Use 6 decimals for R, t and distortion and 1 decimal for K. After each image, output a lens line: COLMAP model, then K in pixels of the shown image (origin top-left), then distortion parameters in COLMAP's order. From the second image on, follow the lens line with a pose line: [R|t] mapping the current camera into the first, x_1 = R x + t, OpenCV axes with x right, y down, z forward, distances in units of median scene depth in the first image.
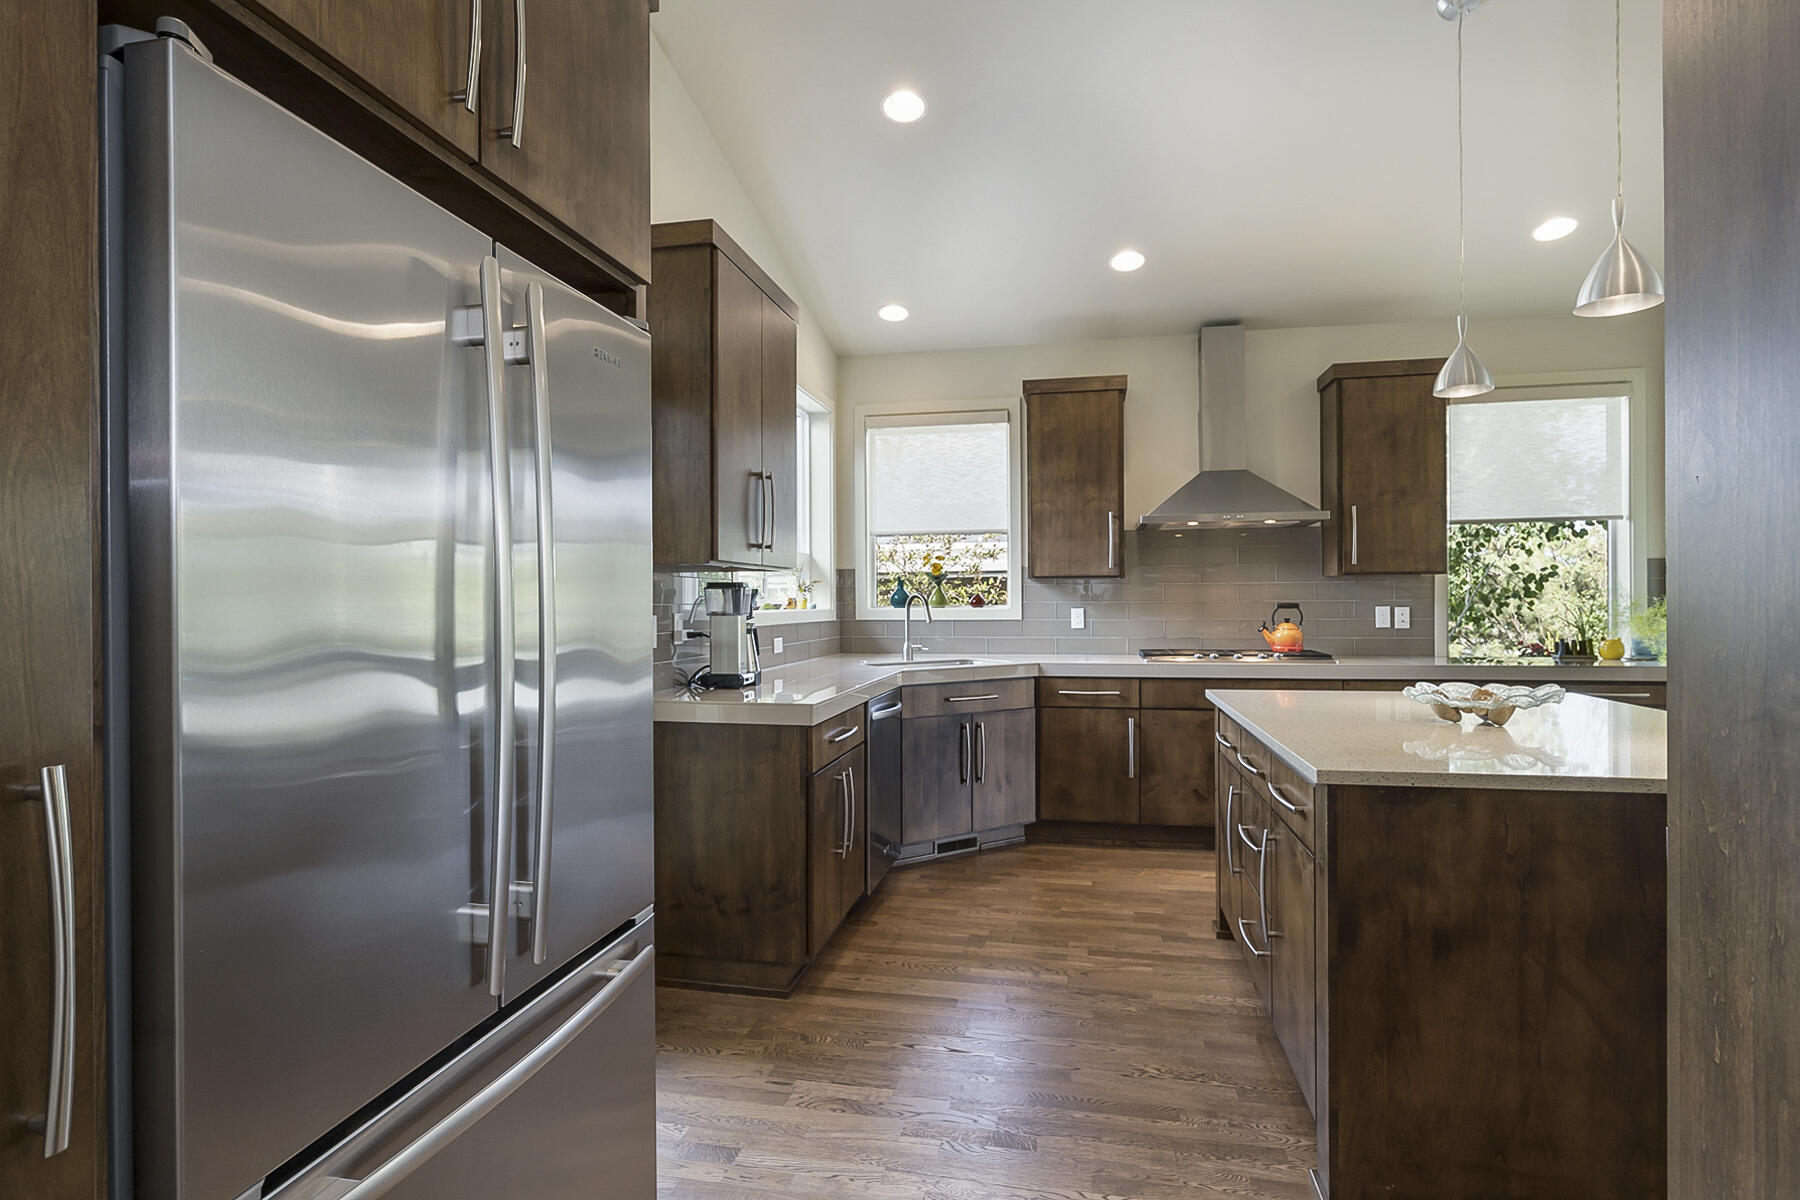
lens RADIAL K [[909.4, 0, 904.3], [0, 909.4, 604.0], [0, 0, 1]] dist [-0.008507, 0.002817]
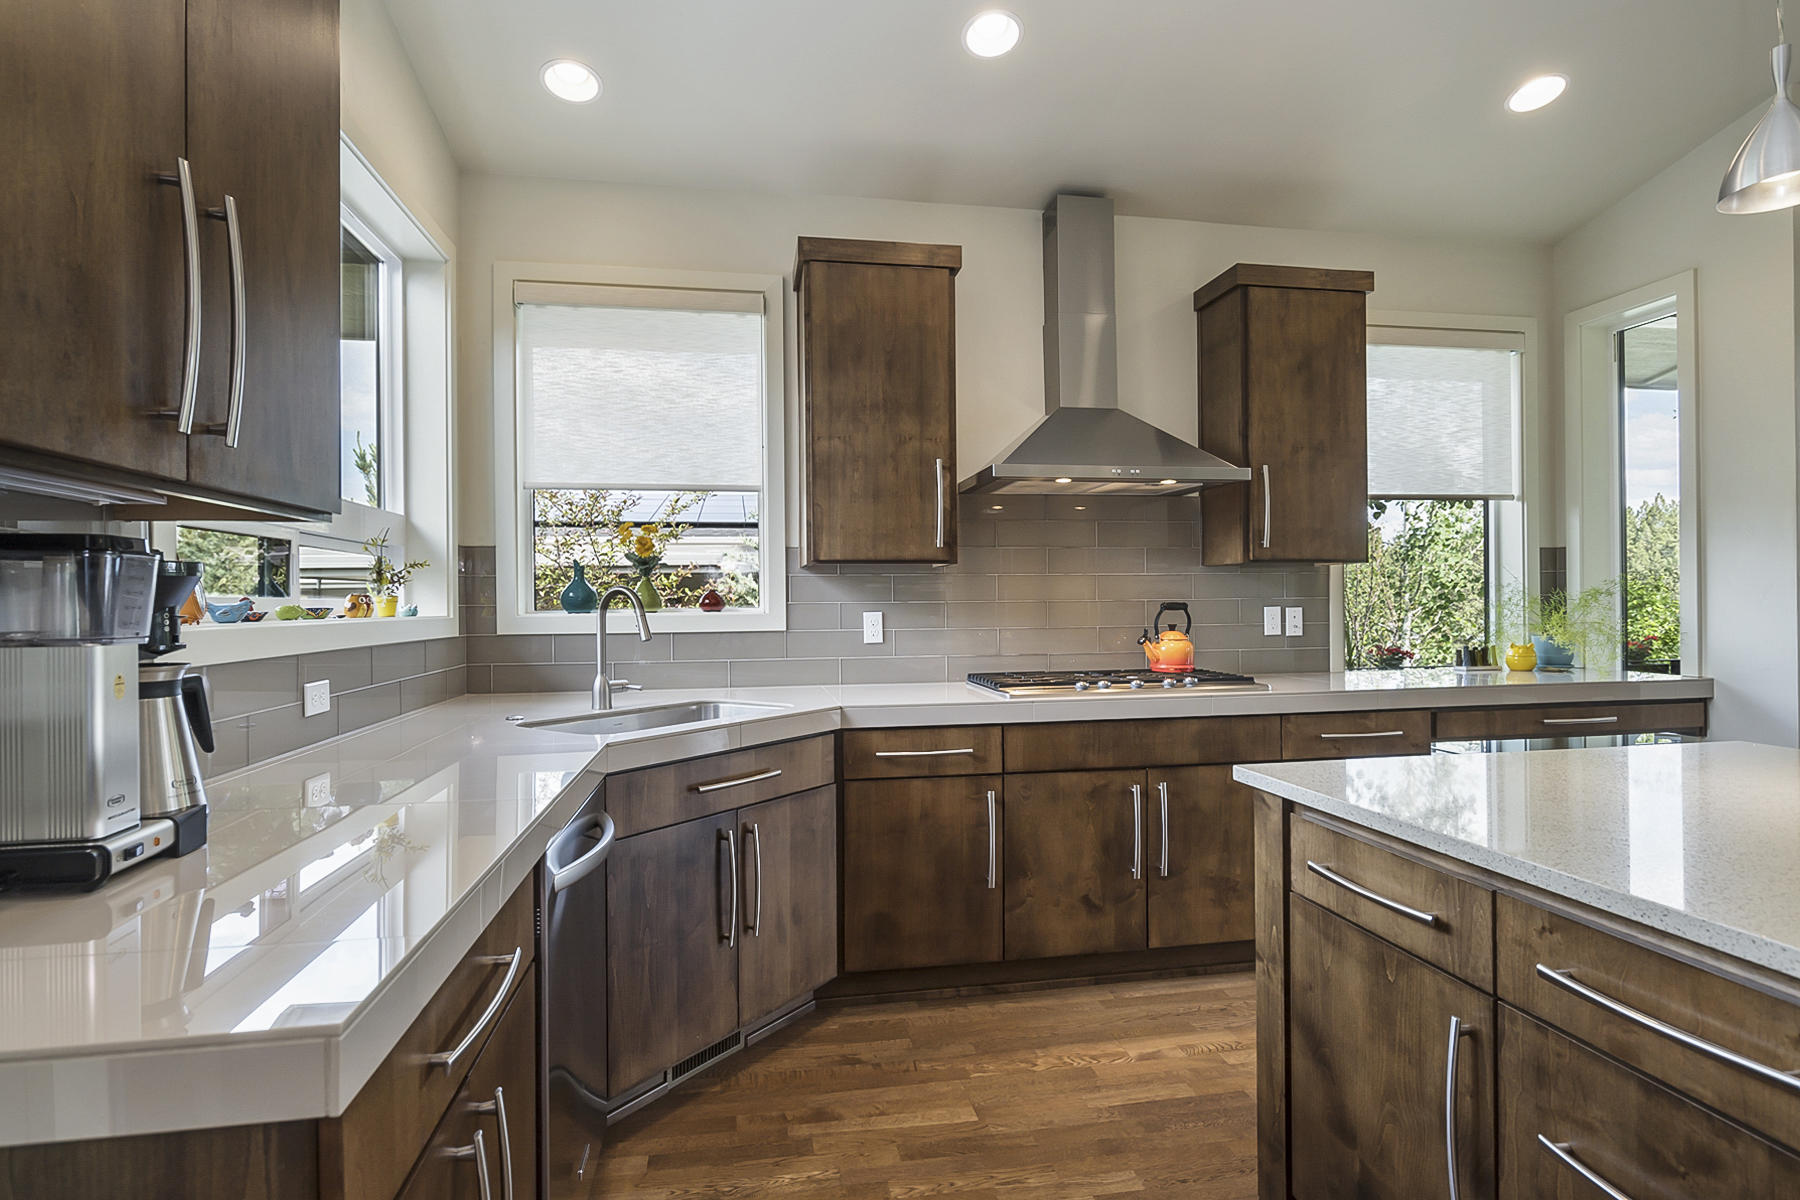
lens RADIAL K [[909.4, 0, 896.4], [0, 909.4, 604.0], [0, 0, 1]] dist [-0.008507, 0.002817]
pose [[0.931630, -0.003331, 0.363392, -0.030267], [0.004689, 0.999985, -0.002855, 0.001087], [-0.363377, 0.004363, 0.931632, 0.426192]]
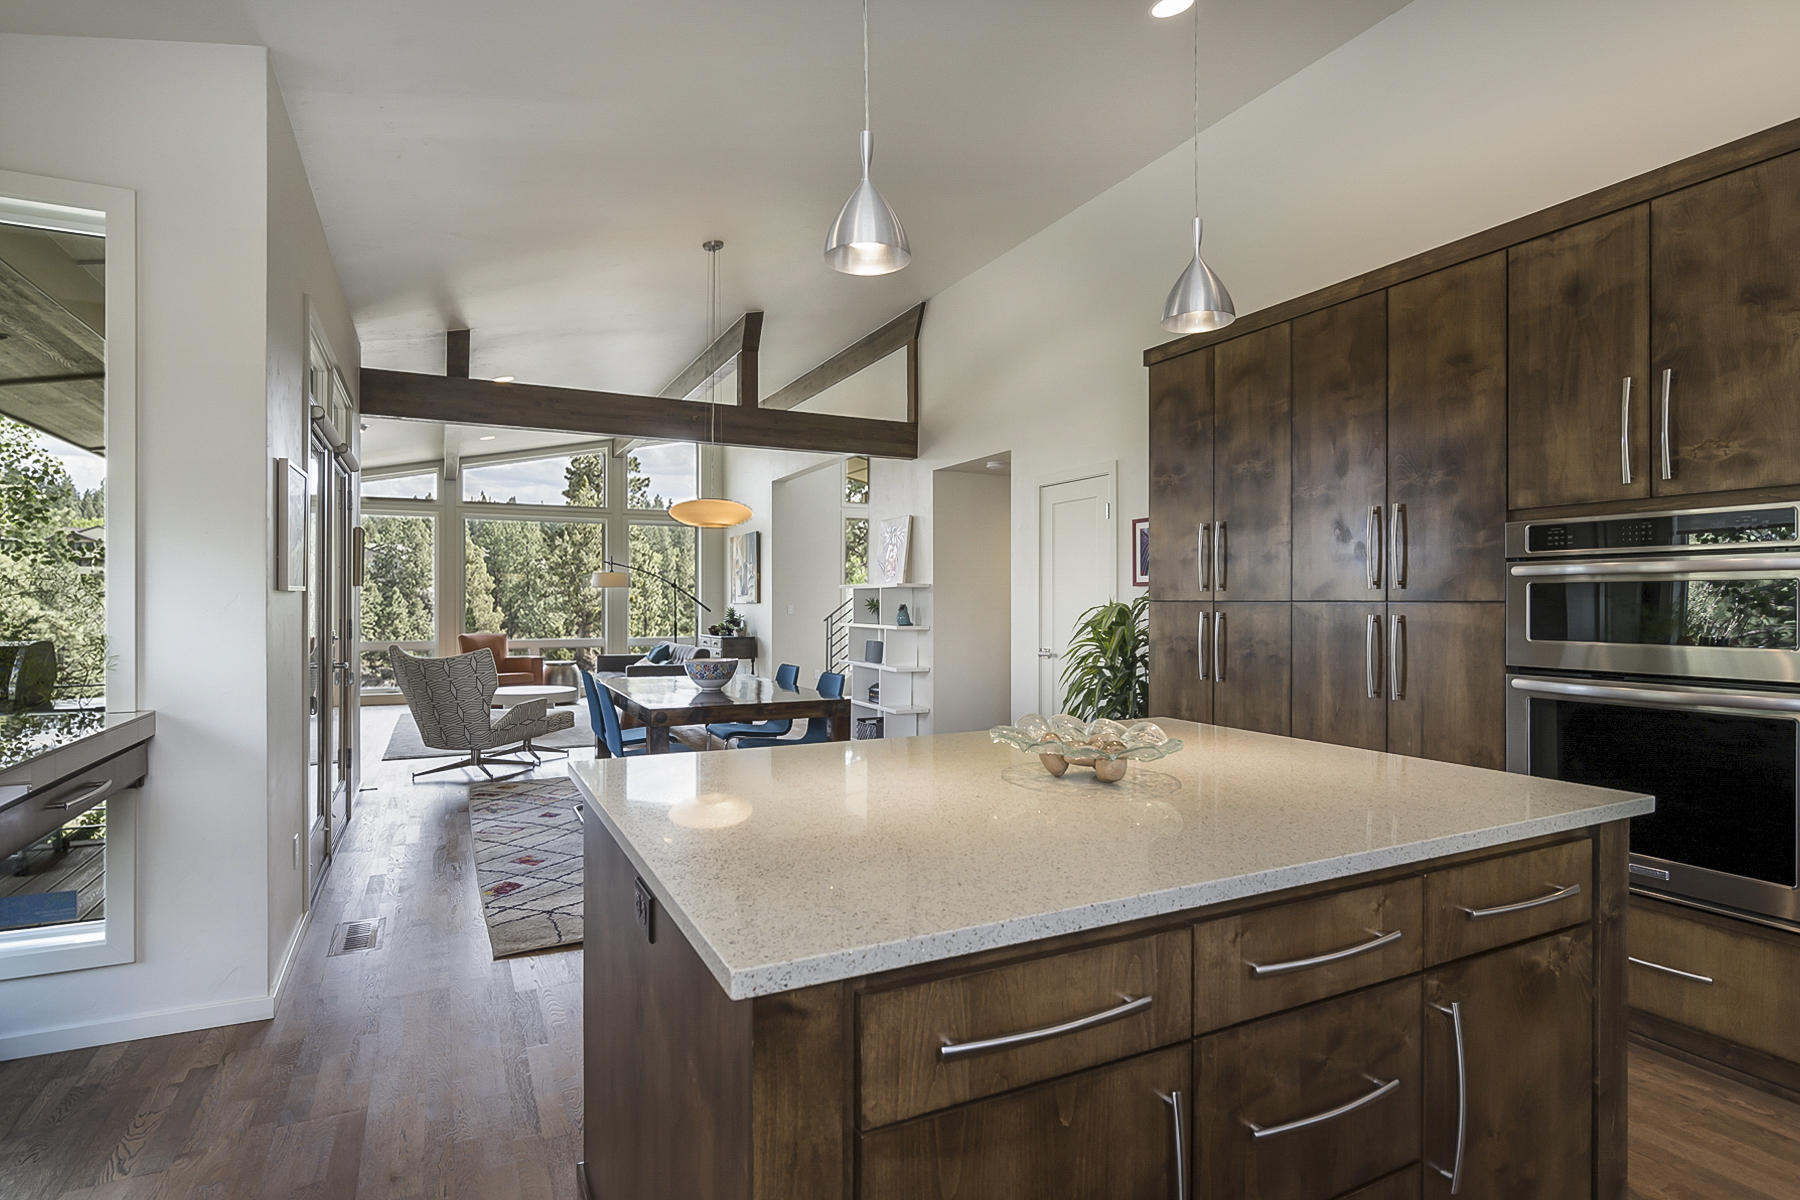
lens RADIAL K [[909.4, 0, 889.2], [0, 909.4, 601.3], [0, 0, 1]] dist [-0.008507, 0.002817]
pose [[-0.610214, 0.006270, 0.792211, 0.079126], [0.008710, 0.999961, -0.001206, -0.004928], [-0.792188, 0.006164, -0.610245, 0.822010]]
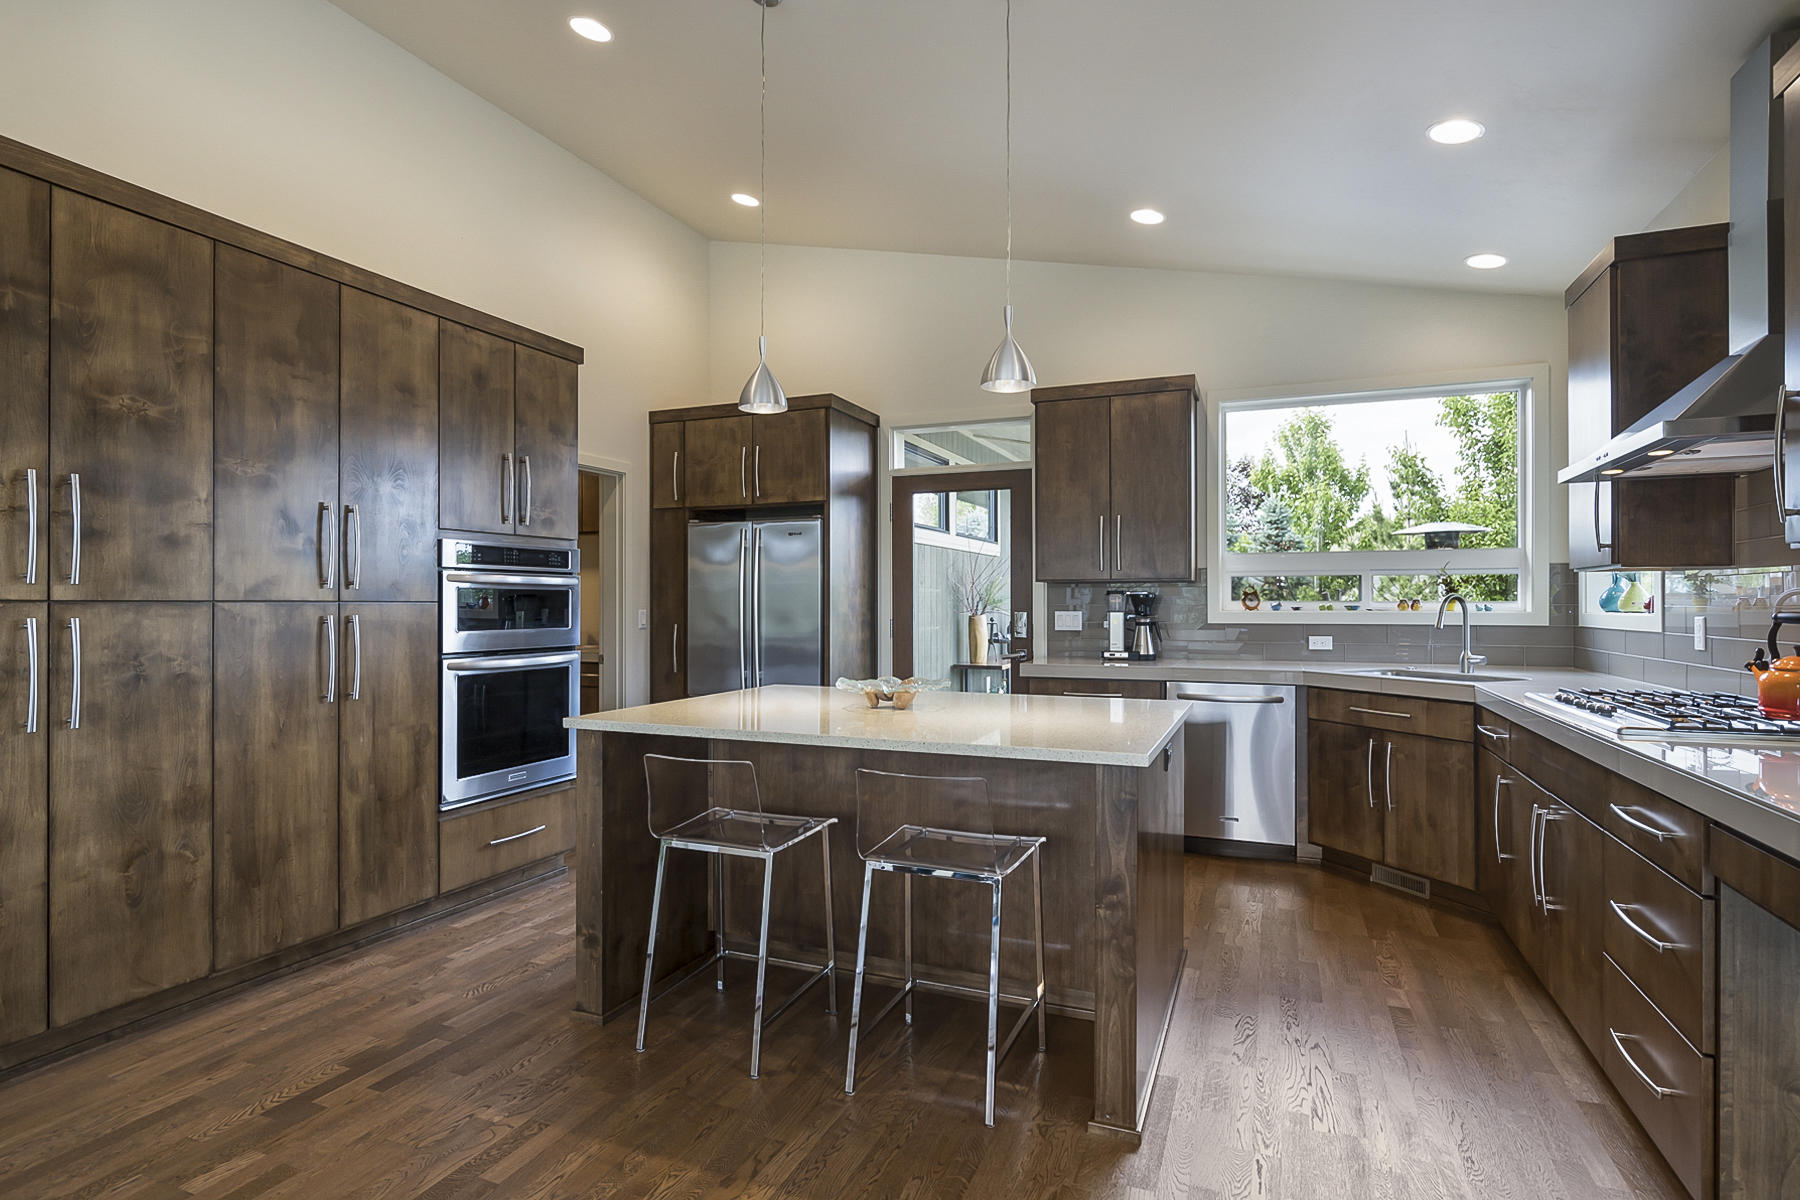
lens RADIAL K [[909.4, 0, 899.4], [0, 909.4, 605.2], [0, 0, 1]] dist [-0.008507, 0.002817]
pose [[-0.195218, 0.007177, -0.980734, 0.949240], [-0.003355, 0.999962, 0.007985, -0.006435], [0.980754, 0.004849, -0.195186, 0.649951]]
